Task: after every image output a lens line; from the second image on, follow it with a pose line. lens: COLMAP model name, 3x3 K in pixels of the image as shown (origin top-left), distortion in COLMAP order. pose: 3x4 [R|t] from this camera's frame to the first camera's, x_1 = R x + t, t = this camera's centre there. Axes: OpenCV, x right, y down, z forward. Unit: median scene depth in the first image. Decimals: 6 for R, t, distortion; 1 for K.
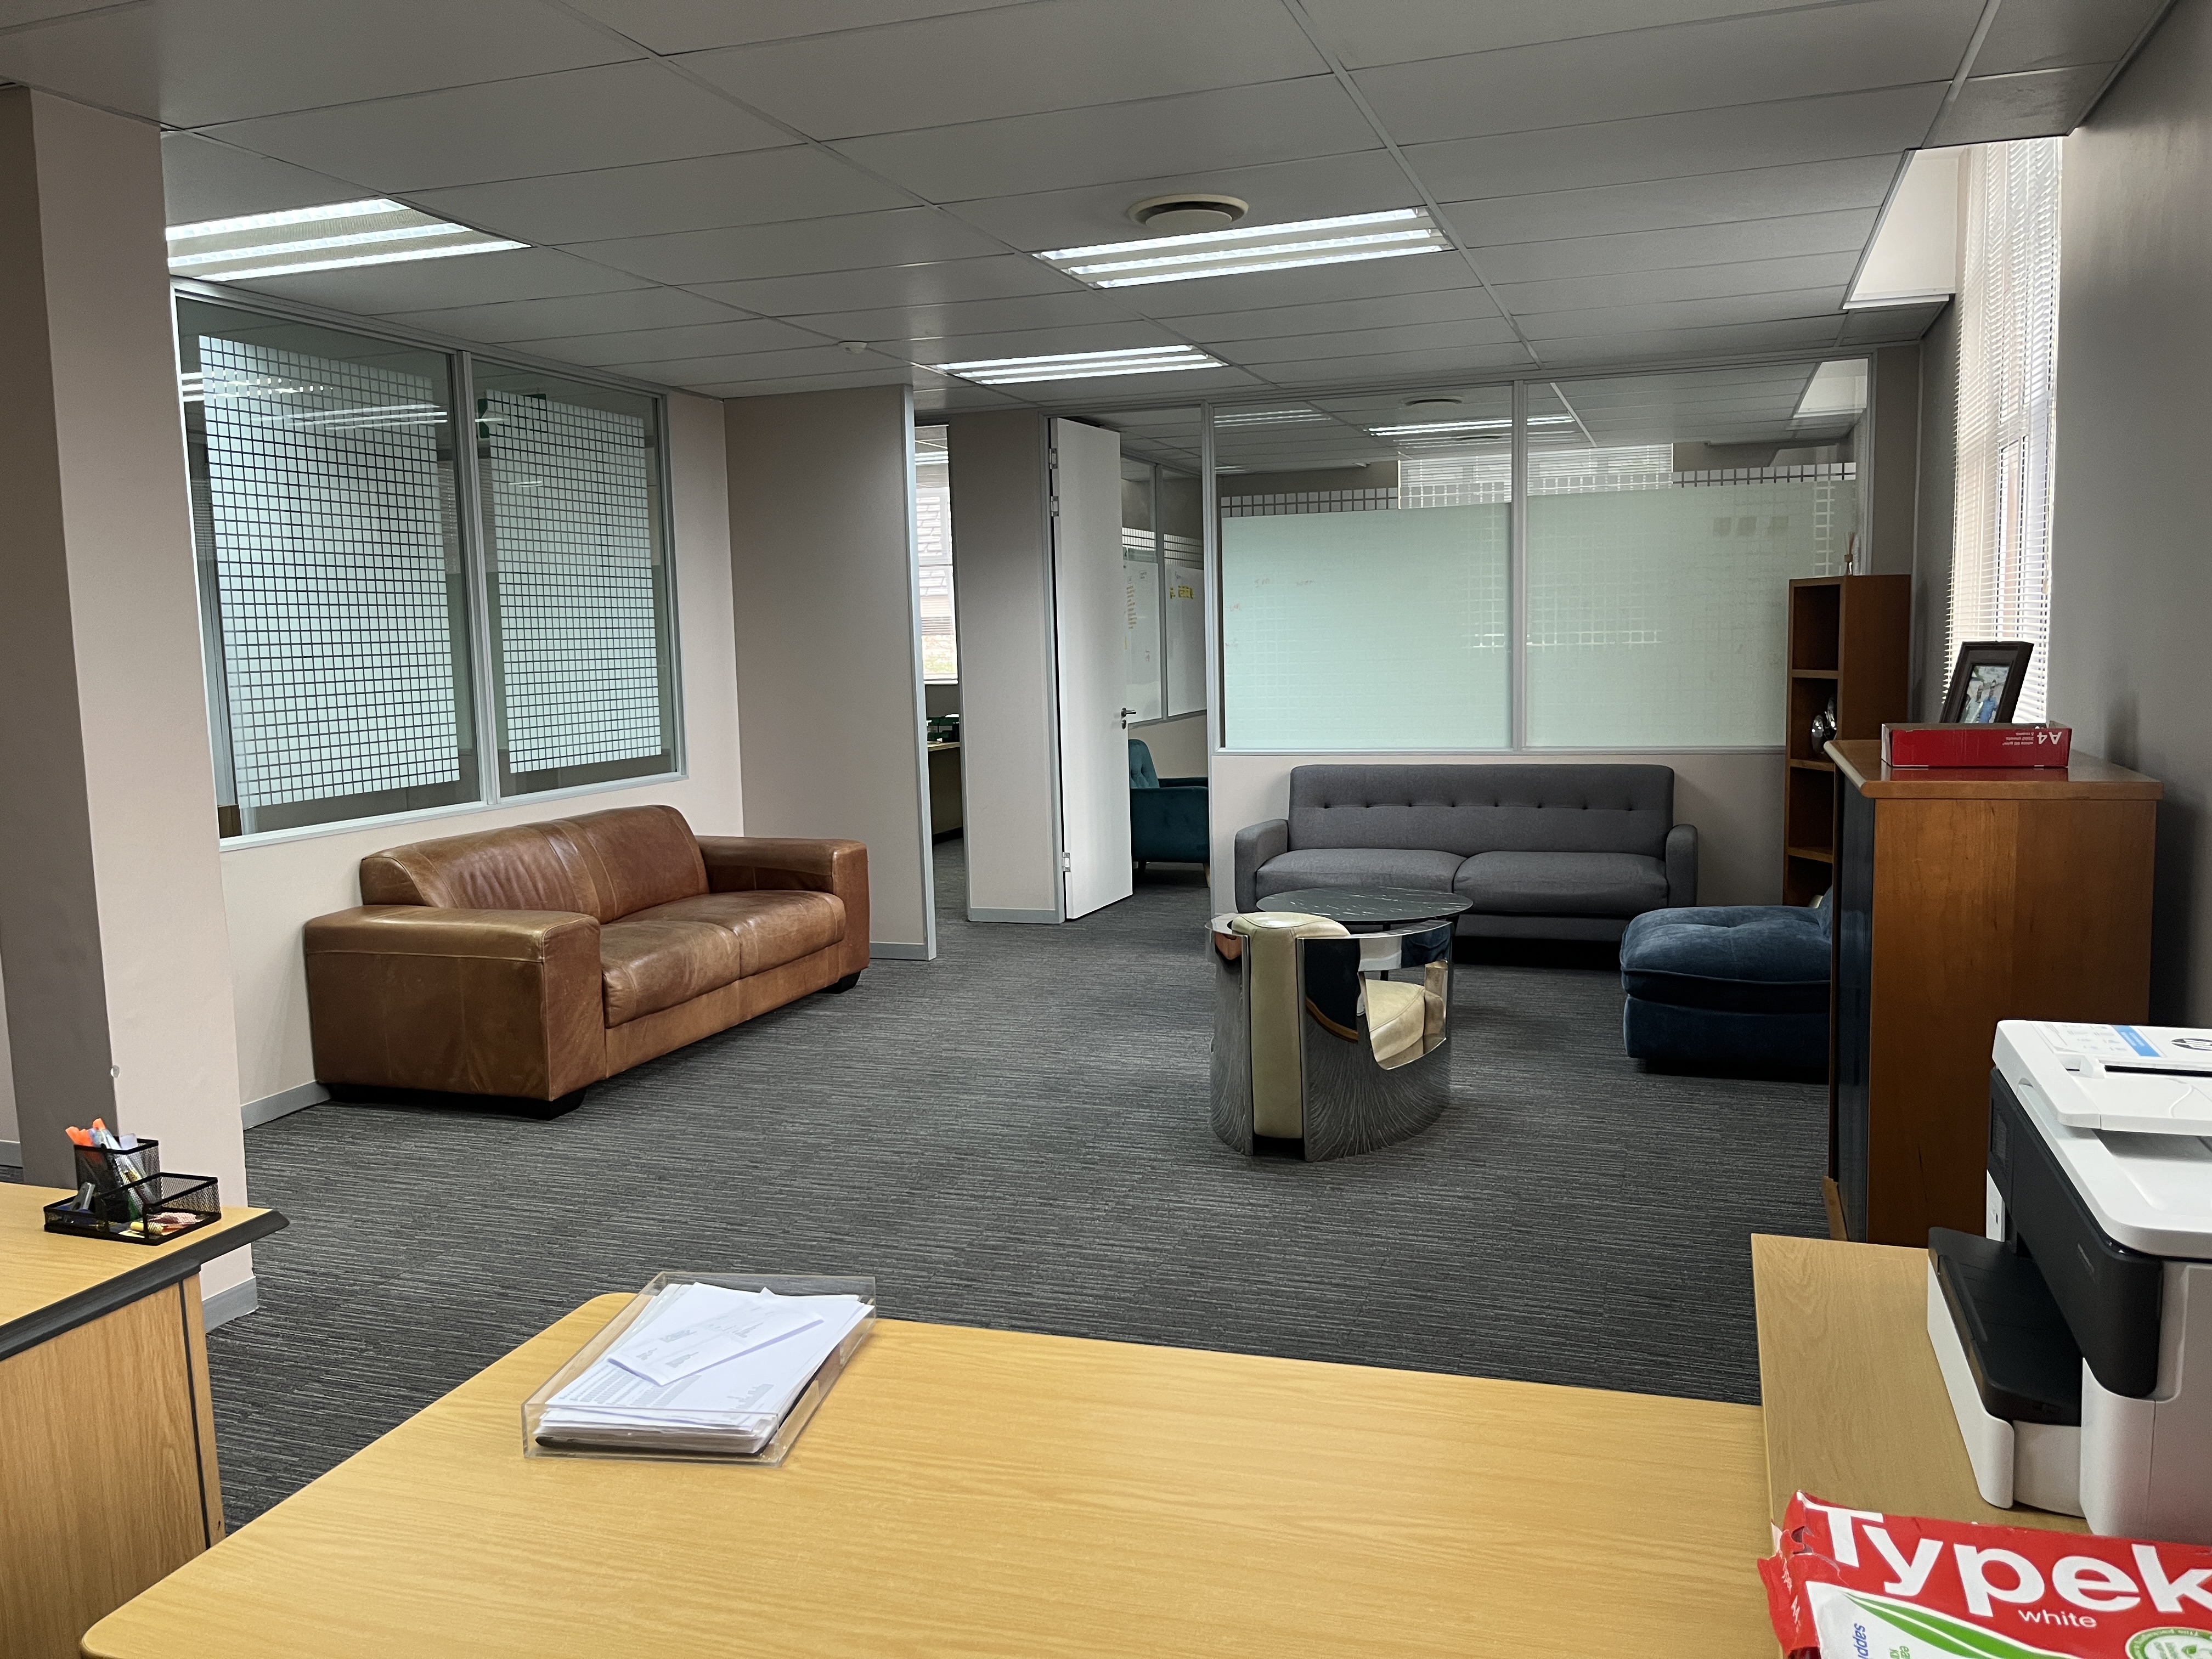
lens RADIAL K [[1674.3, 0, 1117.5], [0, 1674.3, 811.5], [0, 0, 1]] dist [0.054200, -0.075121]
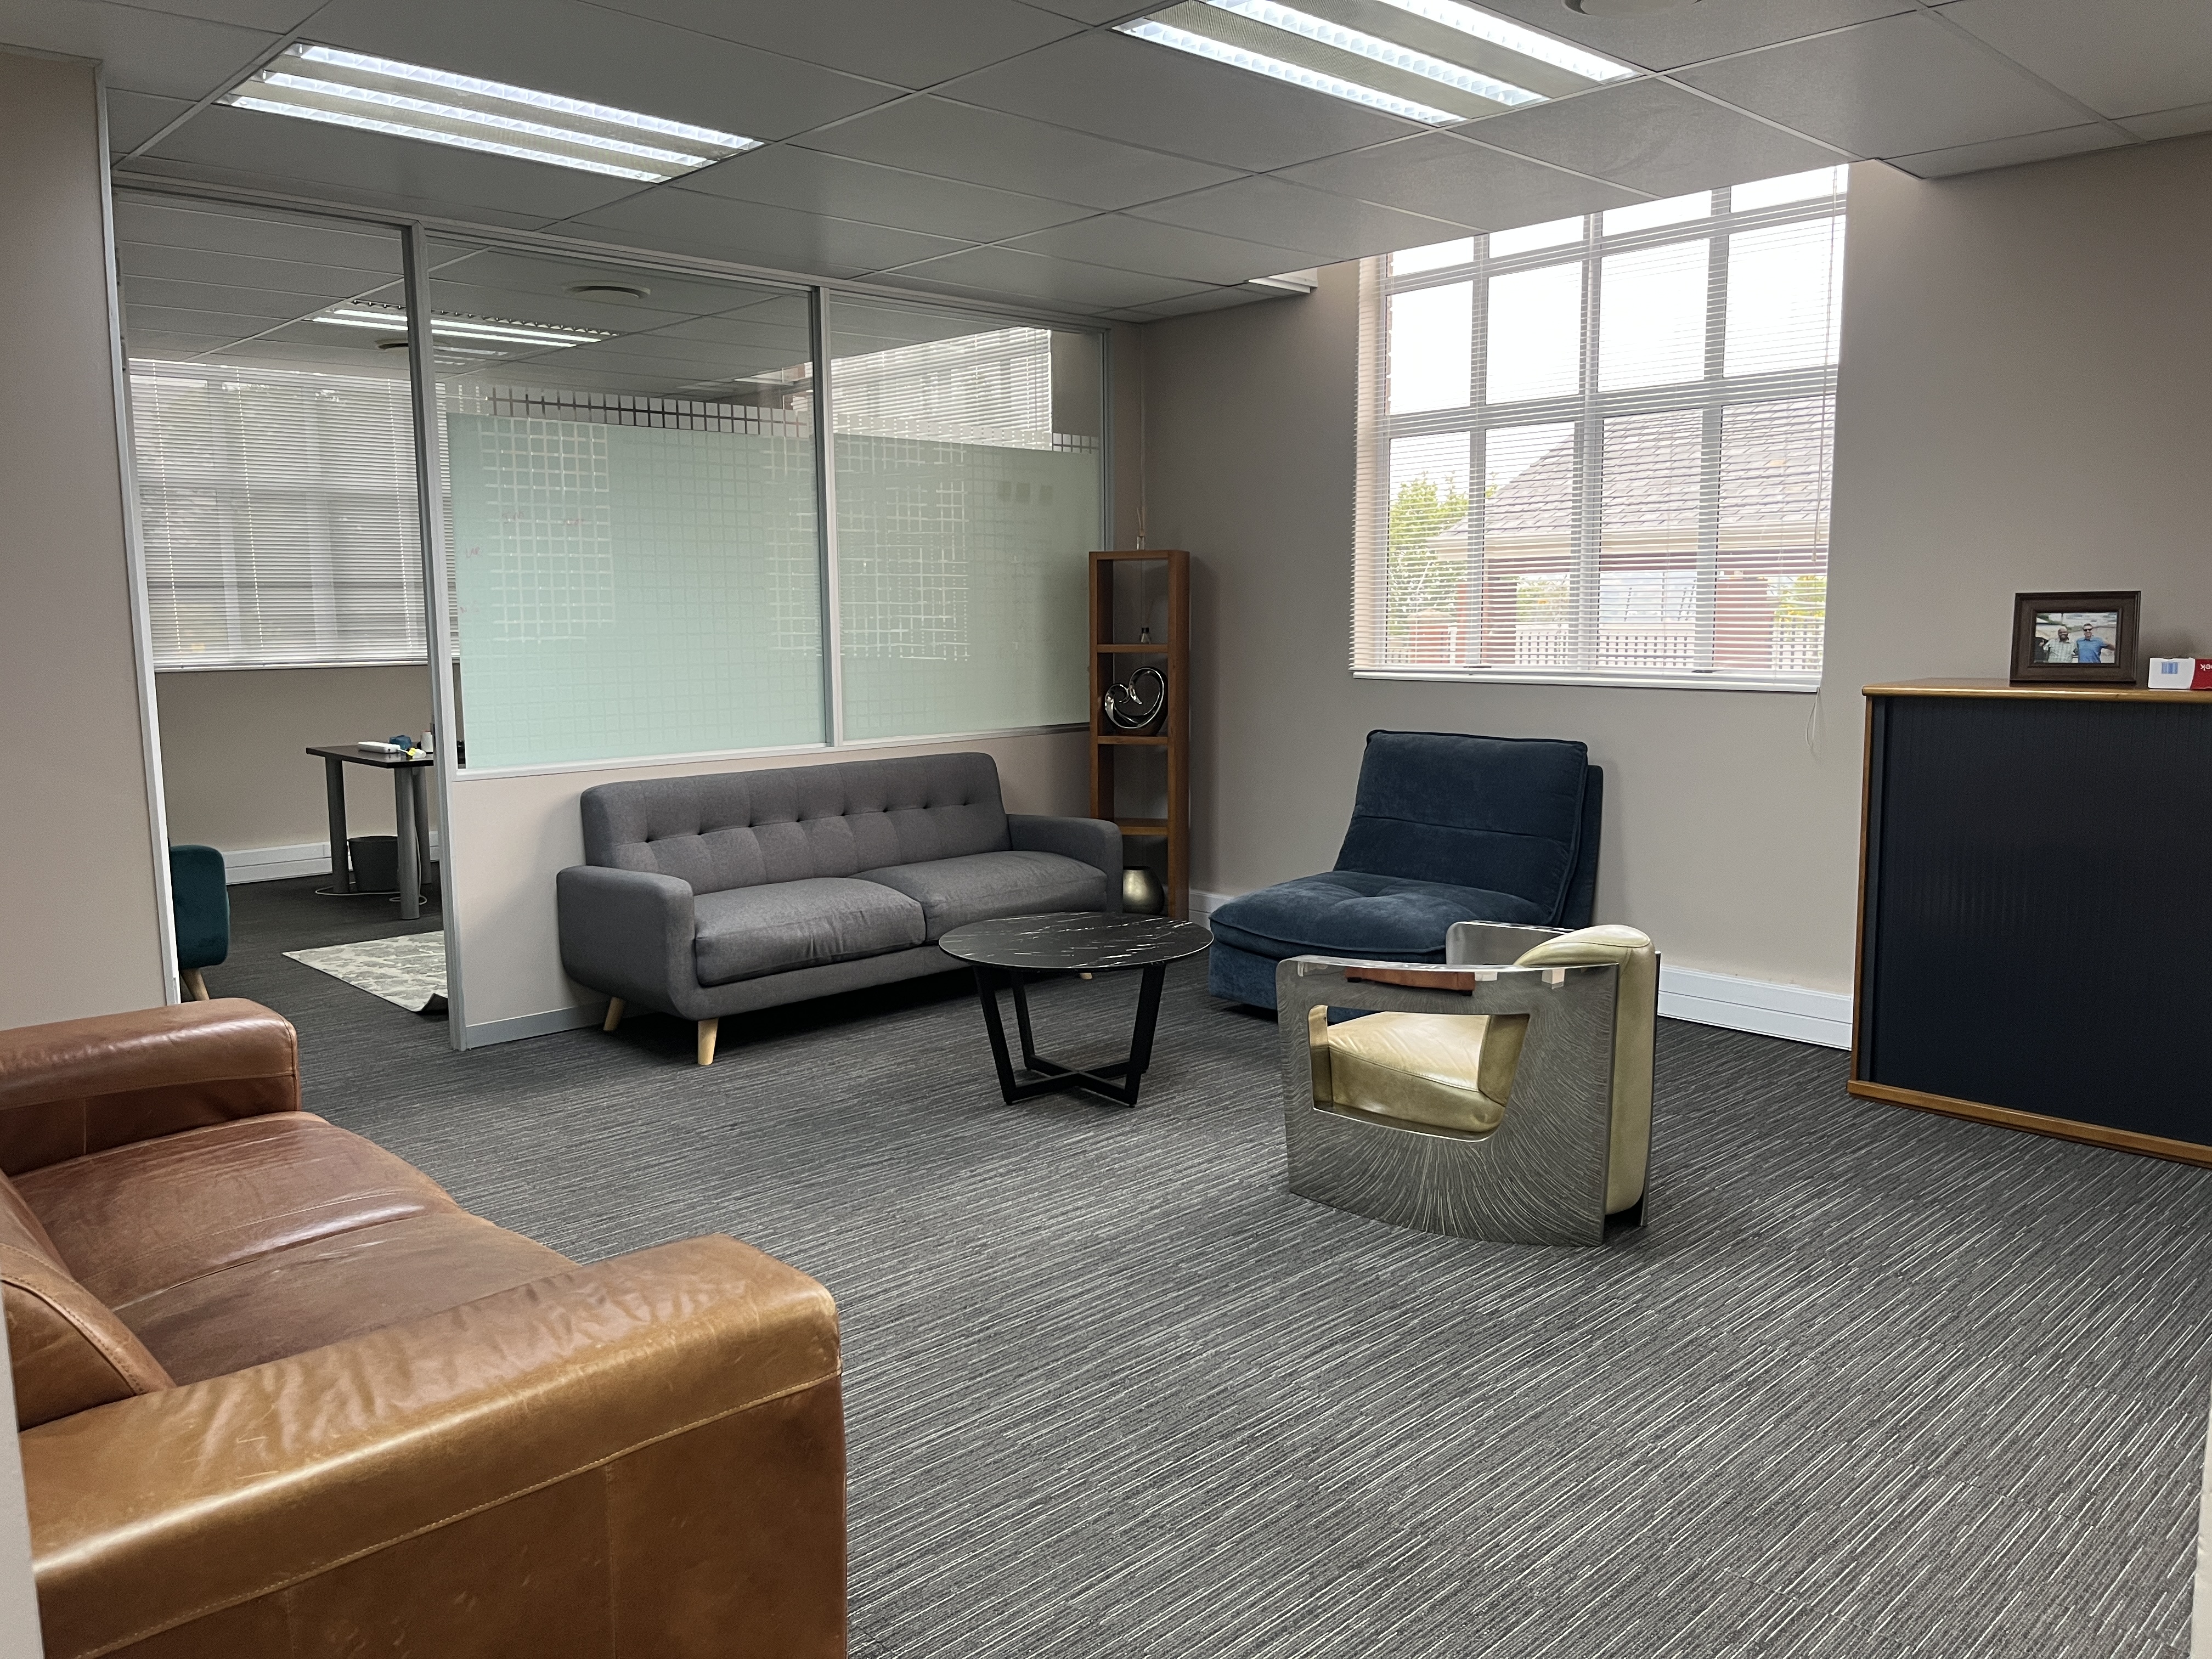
lens RADIAL K [[1674.3, 0, 1116.4], [0, 1674.3, 824.8], [0, 0, 1]] dist [0.054200, -0.075121]
pose [[0.459633, -0.097448, 0.882746, -0.690127], [0.095008, 0.993653, 0.060222, -0.056769], [-0.883012, 0.056188, 0.465974, 0.815912]]
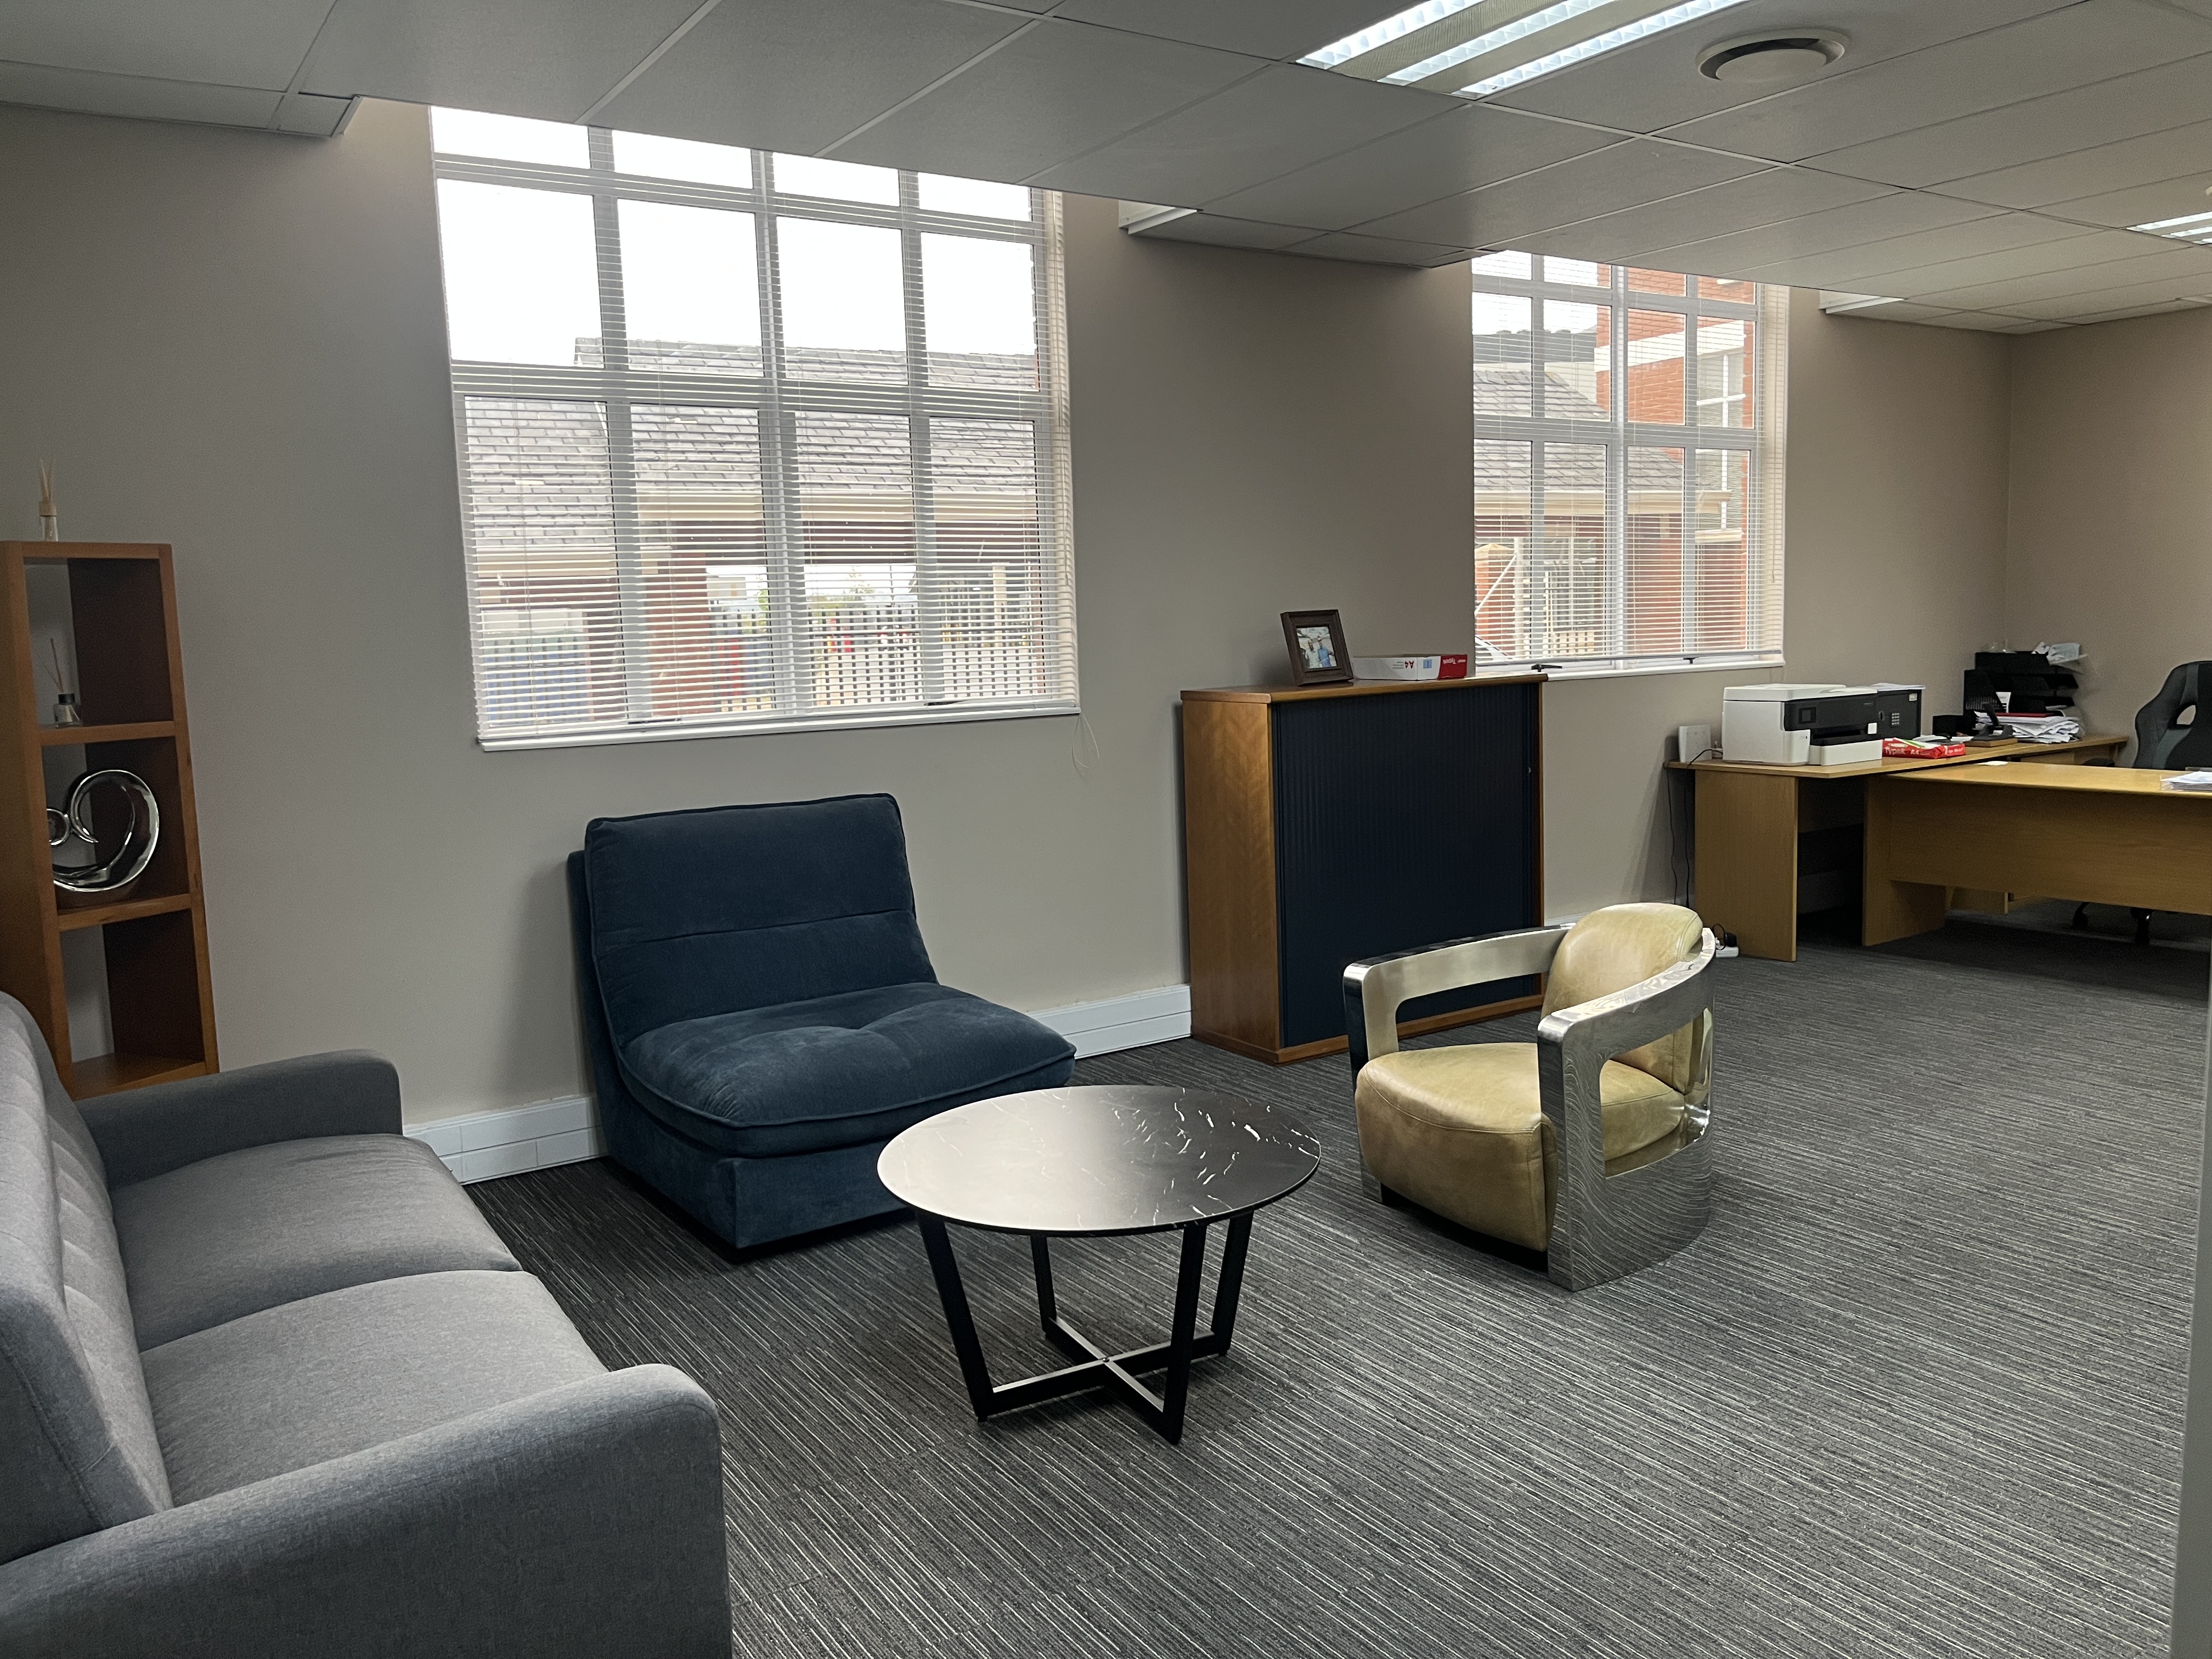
lens RADIAL K [[1674.3, 0, 1101.1], [0, 1674.3, 830.9], [0, 0, 1]] dist [0.054200, -0.075121]
pose [[-0.790025, -0.030879, 0.612296, -0.197503], [0.116188, 0.973090, 0.198988, -0.176996], [-0.601964, 0.228347, -0.765178, 1.782038]]
